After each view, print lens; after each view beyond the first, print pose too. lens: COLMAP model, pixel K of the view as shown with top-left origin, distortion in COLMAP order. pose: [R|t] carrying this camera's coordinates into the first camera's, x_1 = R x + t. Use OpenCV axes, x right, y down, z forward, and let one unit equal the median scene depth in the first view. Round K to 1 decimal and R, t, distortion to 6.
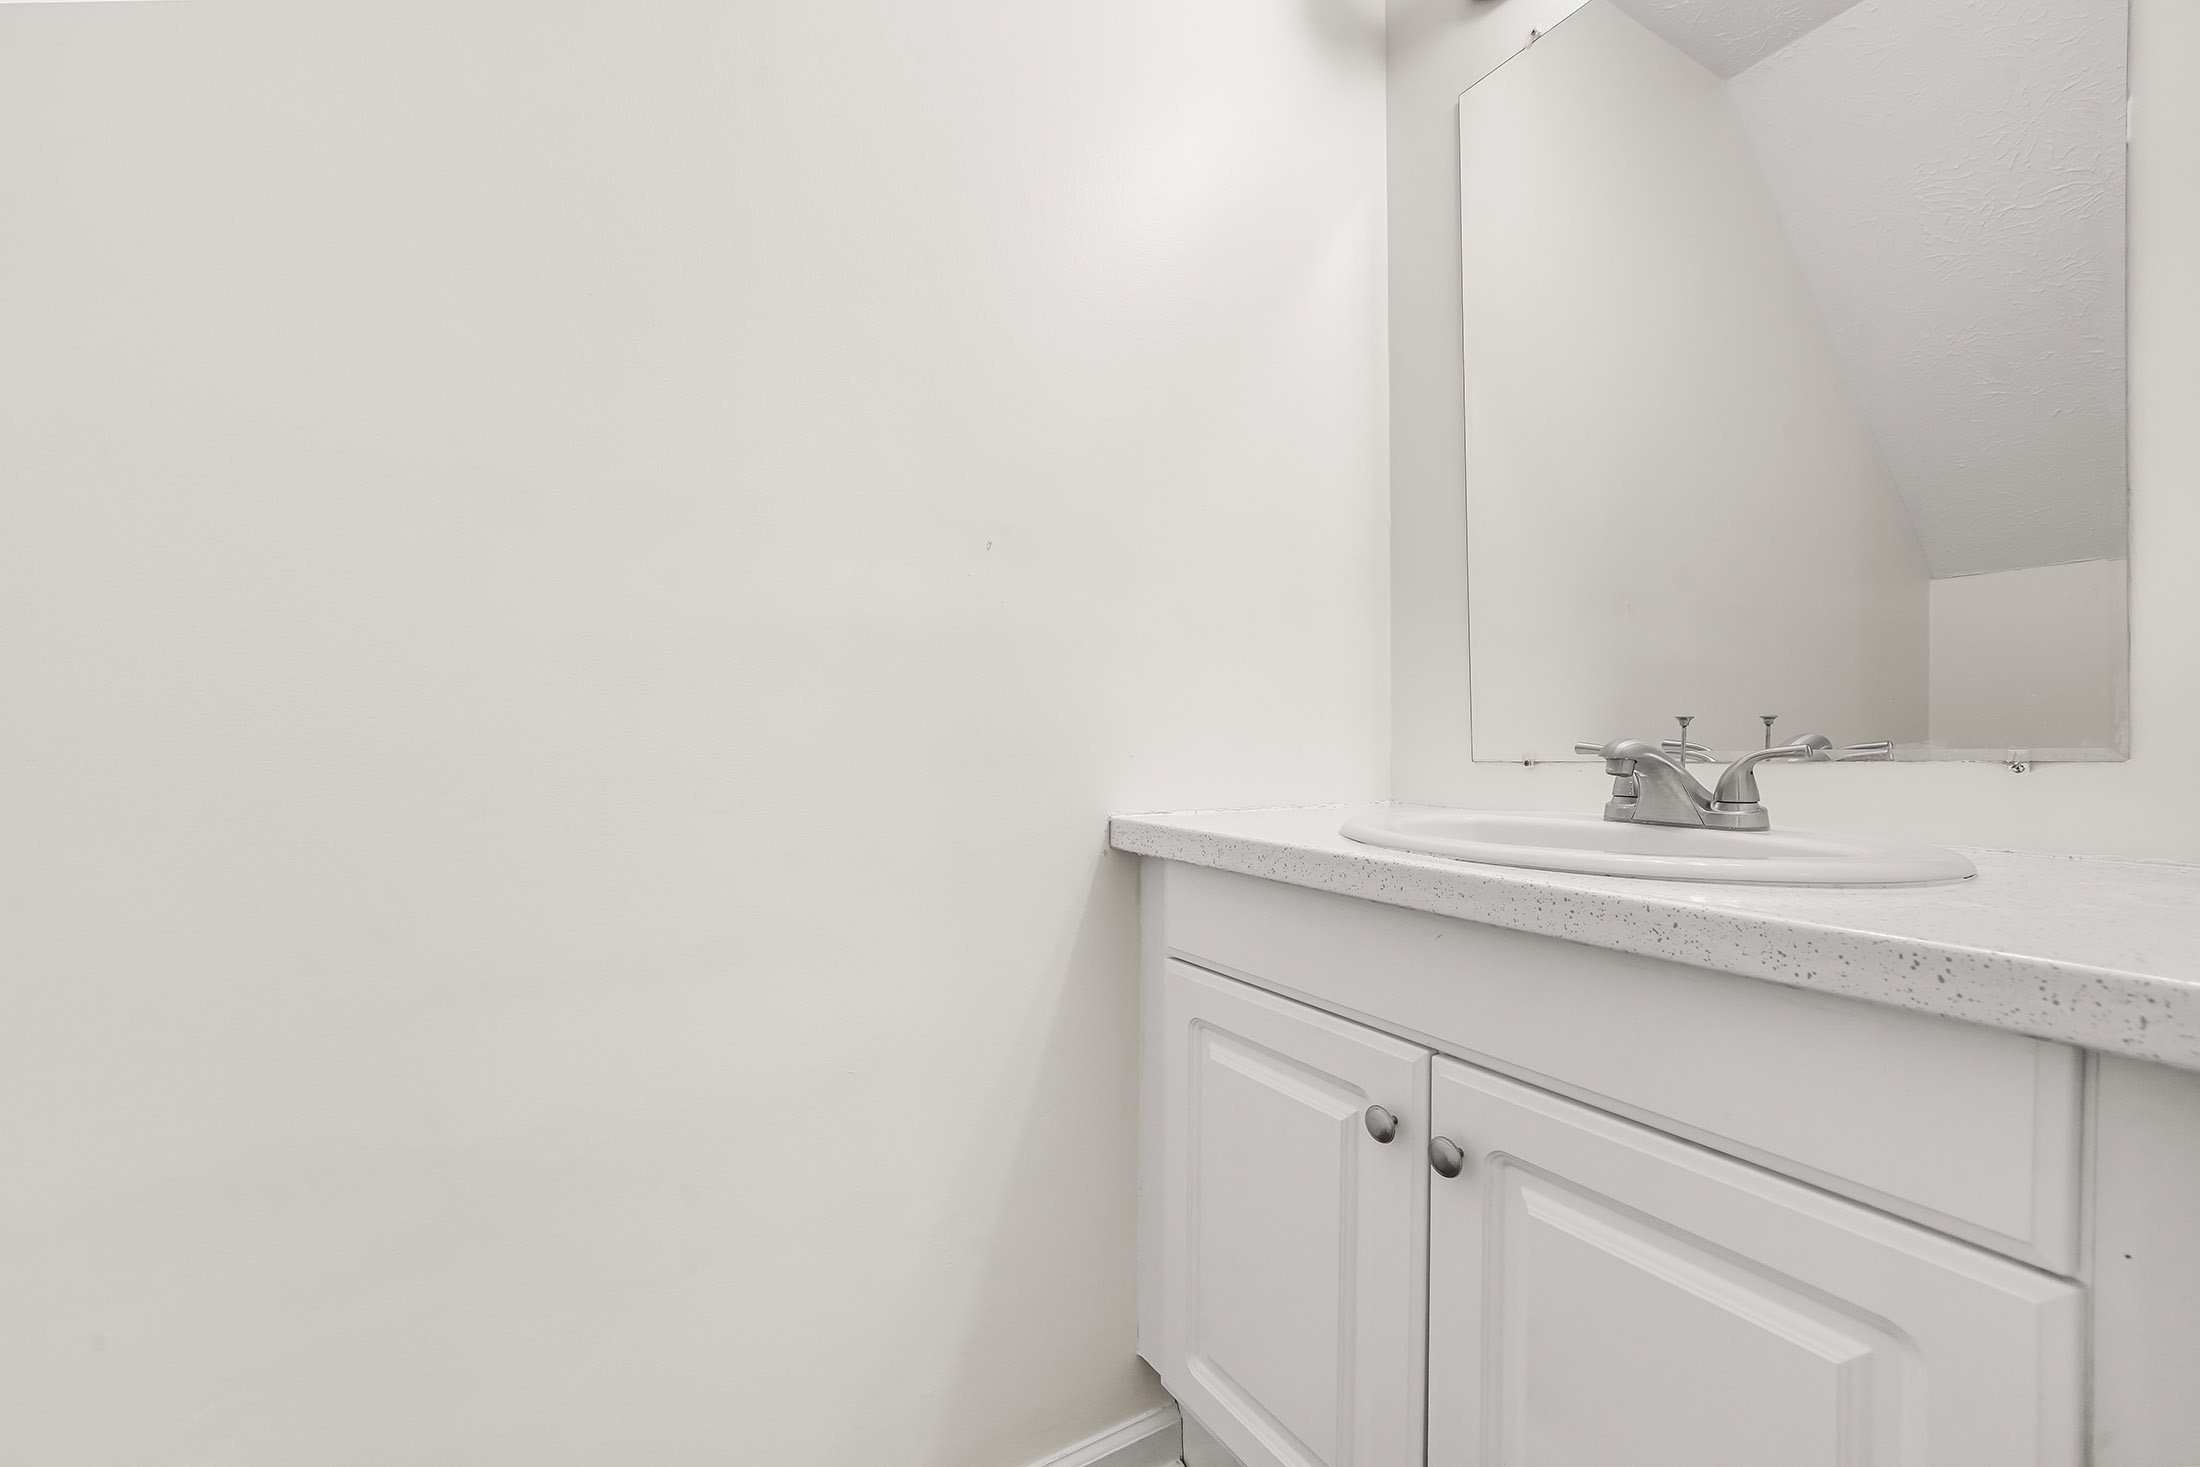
lens RADIAL K [[922.2, 0, 1101.3], [0, 922.2, 738.5], [0, 0, 1]] dist [0.008456, 0.001682]
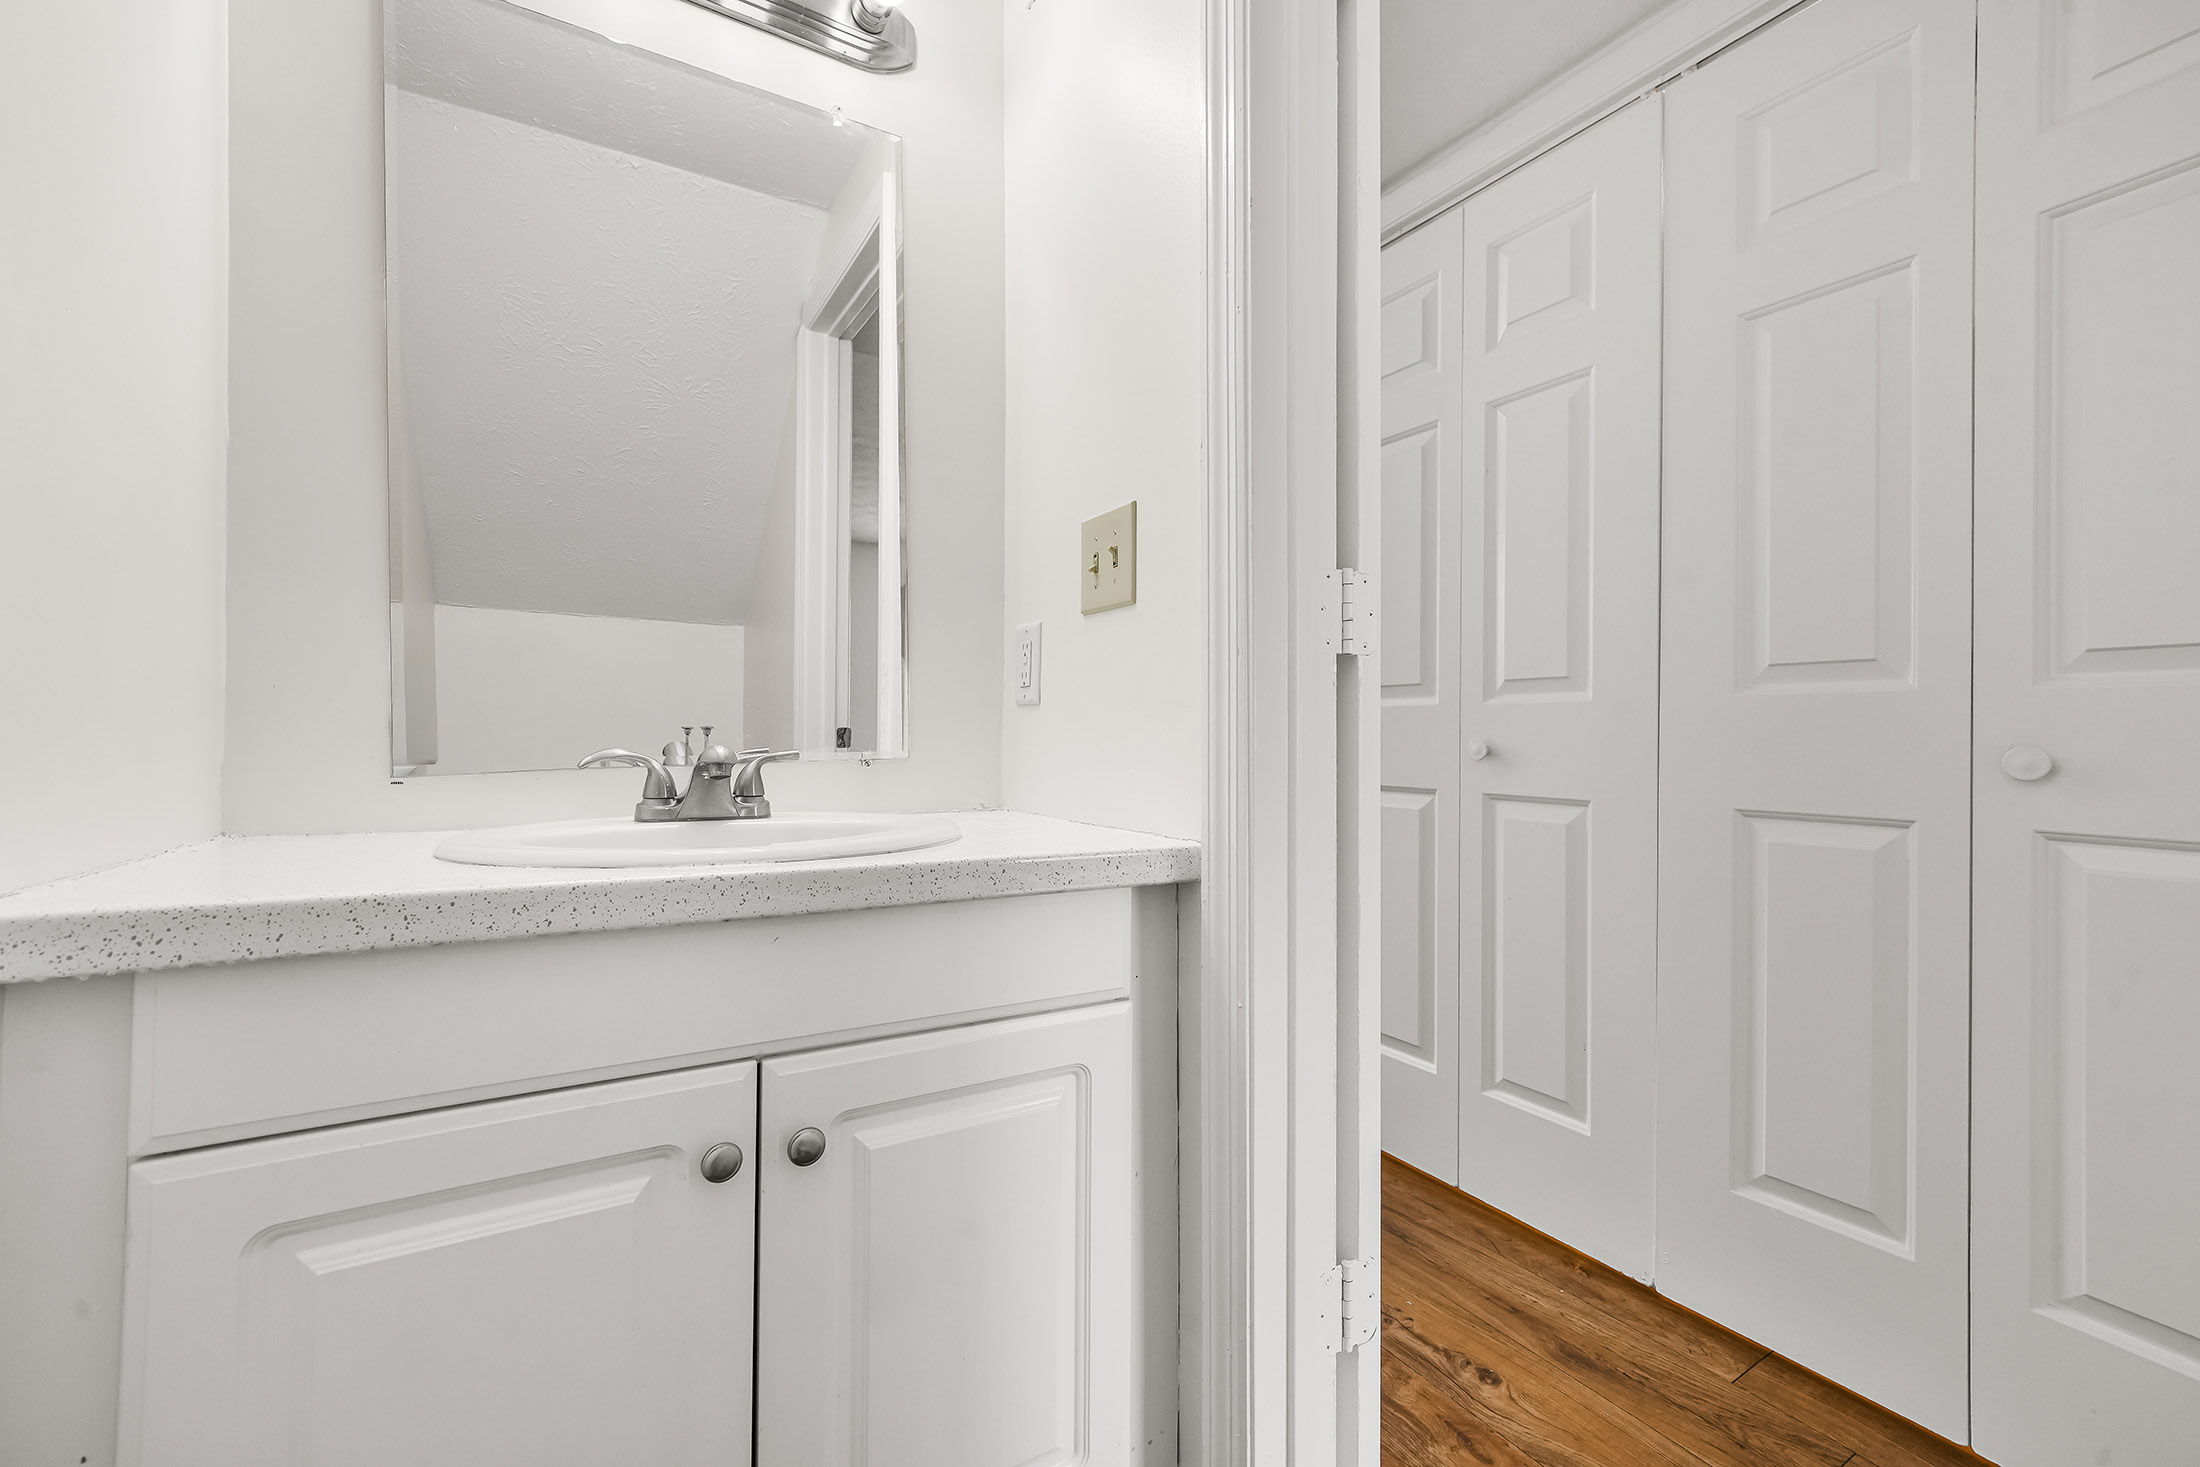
lens RADIAL K [[922.2, 0, 1103.0], [0, 922.2, 733.9], [0, 0, 1]] dist [0.008456, 0.001682]
pose [[-0.009867, 0.012156, 0.999877, -0.620631], [-0.005290, 0.999911, -0.012209, -0.001095], [-0.999937, -0.005410, -0.009802, 0.616405]]
